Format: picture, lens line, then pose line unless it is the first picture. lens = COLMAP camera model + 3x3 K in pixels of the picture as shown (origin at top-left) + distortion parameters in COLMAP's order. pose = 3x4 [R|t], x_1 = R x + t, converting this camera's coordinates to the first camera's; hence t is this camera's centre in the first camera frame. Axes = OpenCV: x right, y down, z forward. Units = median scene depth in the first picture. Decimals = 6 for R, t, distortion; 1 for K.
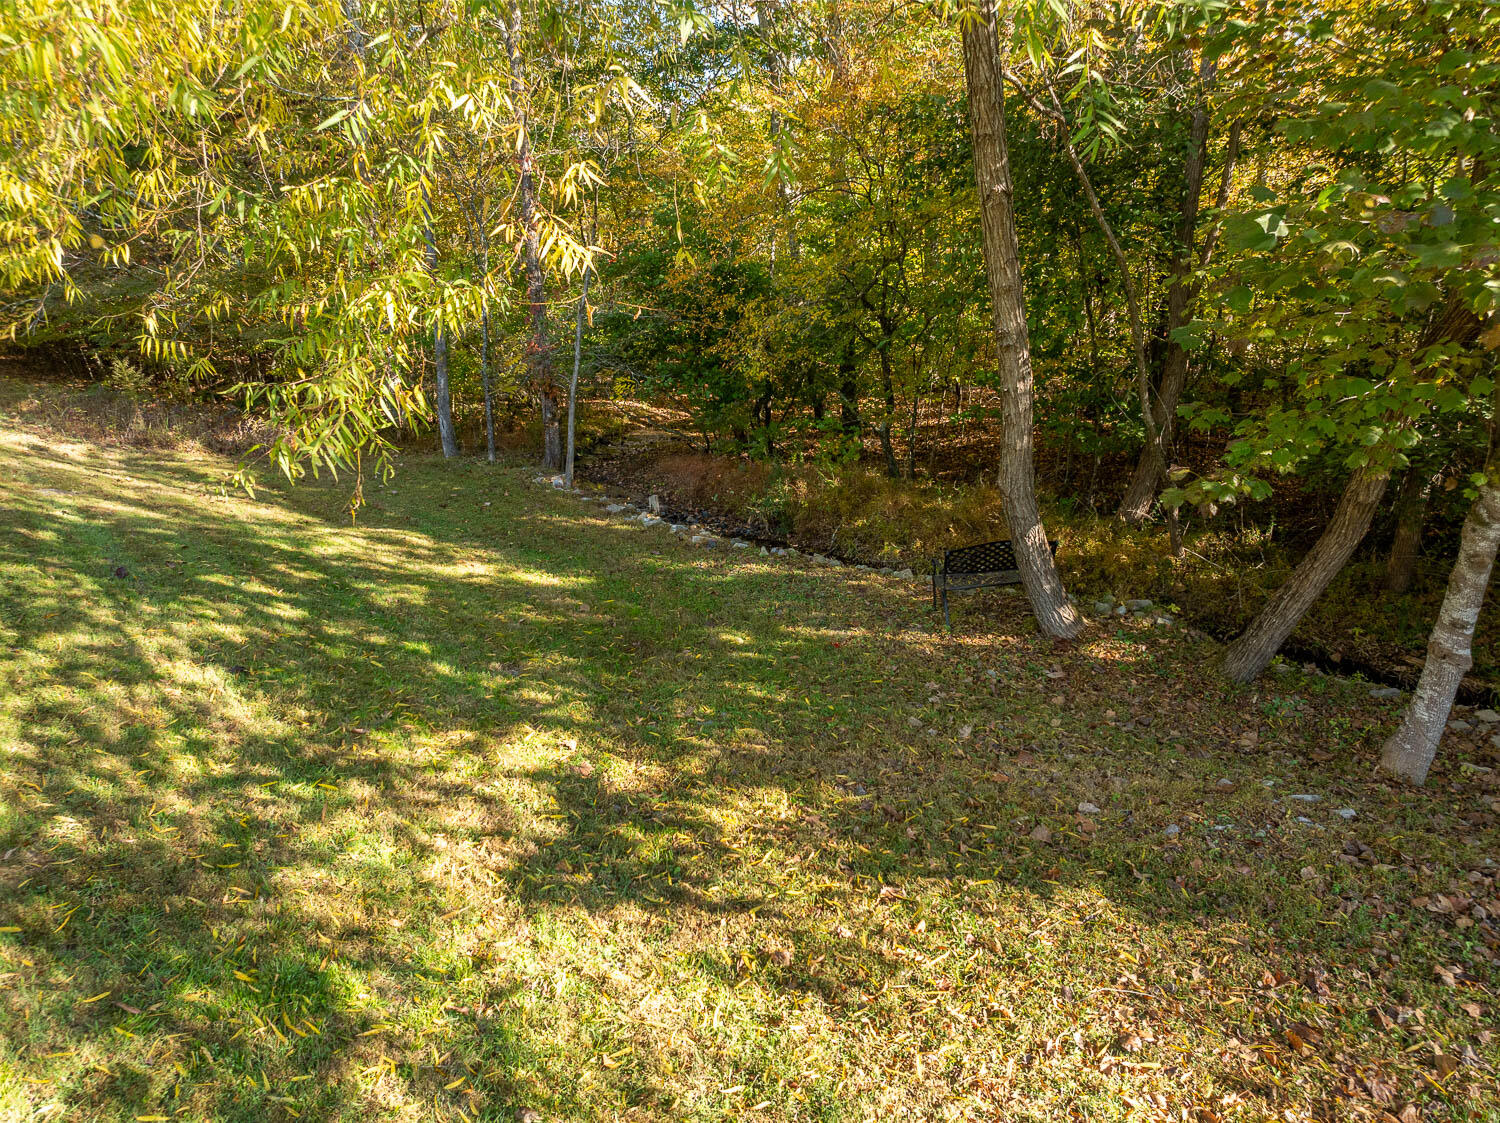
lens RADIAL K [[1095.6, 0, 748.1], [0, 1095.6, 562.3], [0, 0, 1]] dist [-0.035229, 0.002667]
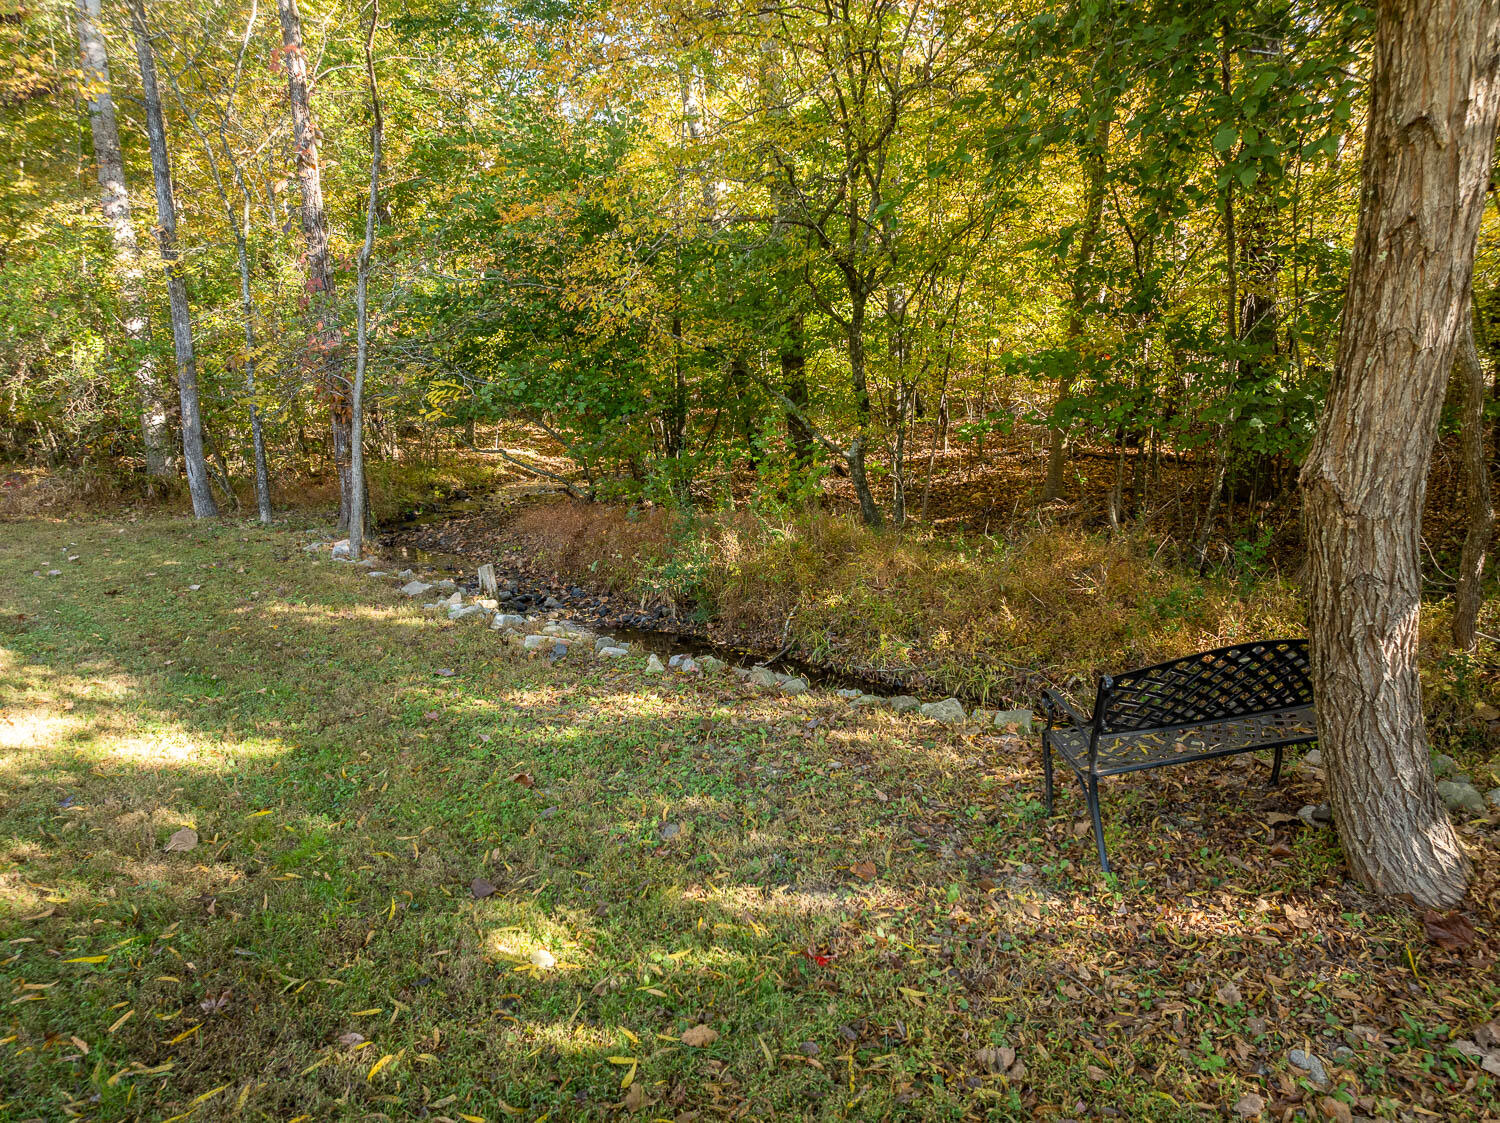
lens RADIAL K [[1048.4, 0, 749.8], [0, 1048.4, 562.5], [0, 0, 1]] dist [0.000460, 0.000184]
pose [[0.998110, -0.029934, 0.053674, 0.032639], [0.033525, 0.997169, -0.067299, -0.022145], [-0.051507, 0.068972, 0.996288, 0.492723]]
